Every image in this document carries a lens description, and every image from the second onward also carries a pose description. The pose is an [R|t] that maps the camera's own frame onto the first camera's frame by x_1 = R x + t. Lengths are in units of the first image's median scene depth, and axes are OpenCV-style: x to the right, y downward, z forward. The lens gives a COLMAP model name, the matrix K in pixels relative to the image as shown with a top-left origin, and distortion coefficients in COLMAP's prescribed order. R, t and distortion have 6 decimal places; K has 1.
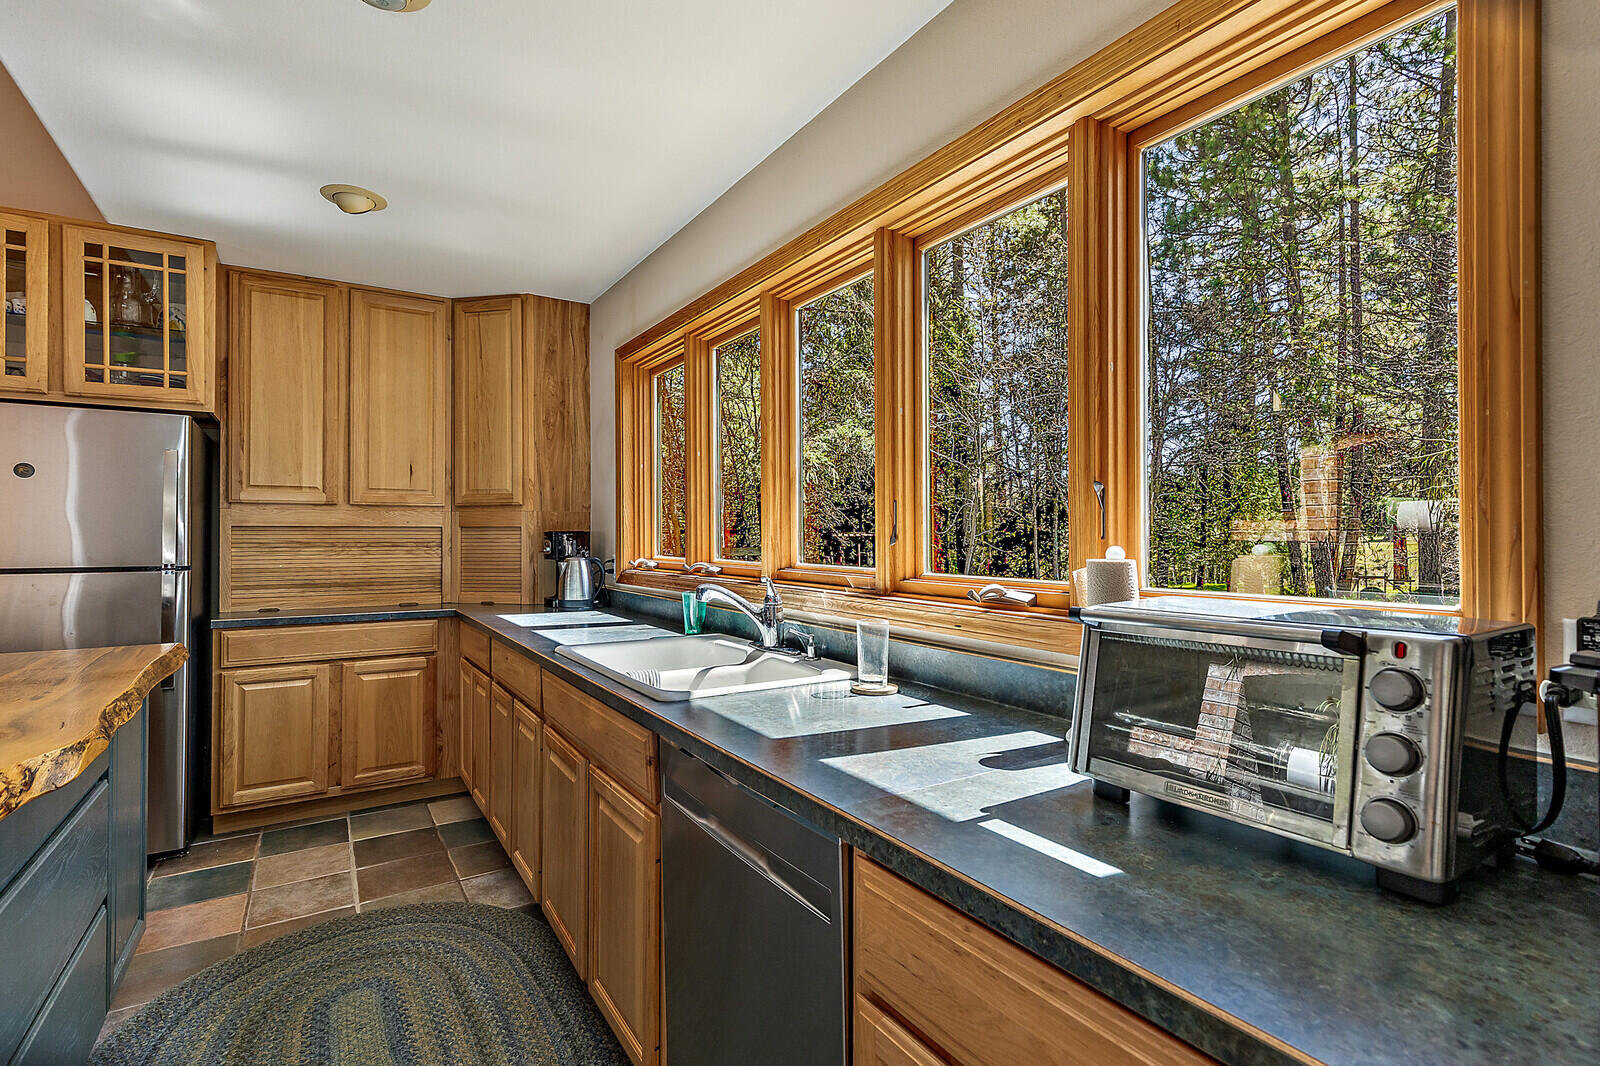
lens RADIAL K [[751.3, 0, 799.3], [0, 751.3, 538.0], [0, 0, 1]] dist [0.003411, 0.000164]
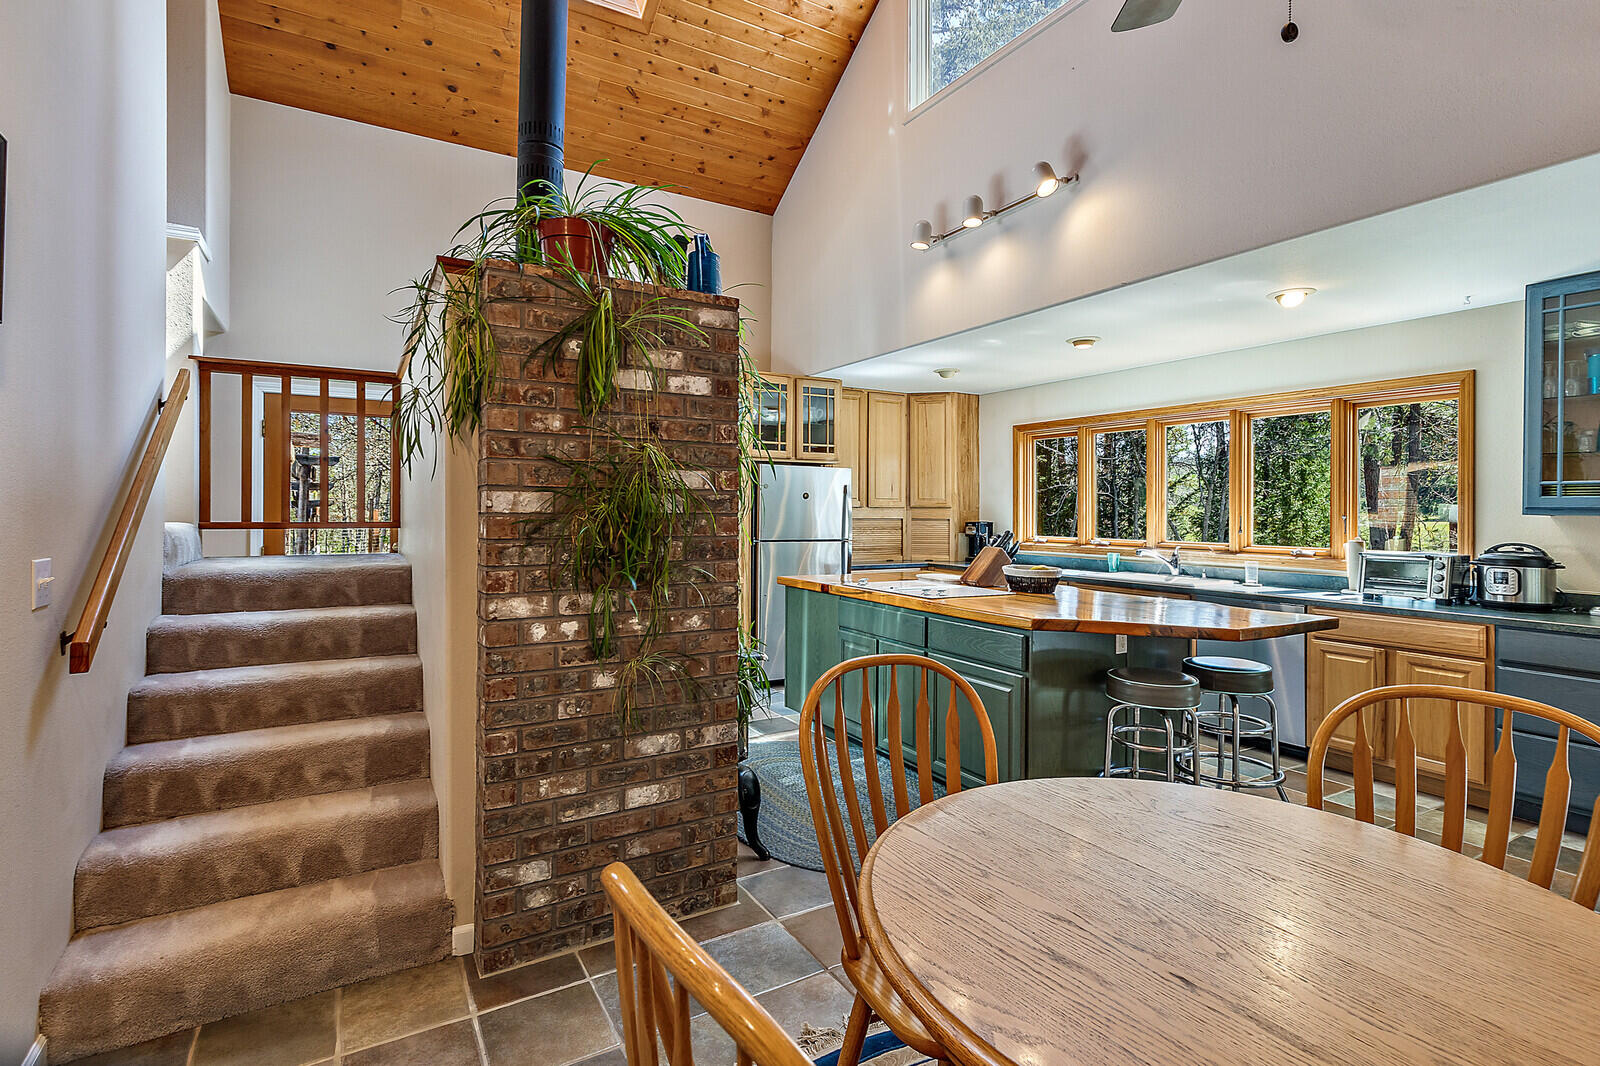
lens RADIAL K [[751.3, 0, 799.7], [0, 751.3, 521.7], [0, 0, 1]] dist [0.003411, 0.000164]
pose [[0.999189, 0.006596, -0.039719, -0.837062], [-0.006152, 0.999917, 0.011290, -0.034485], [0.039790, -0.011036, 0.999147, -1.070479]]
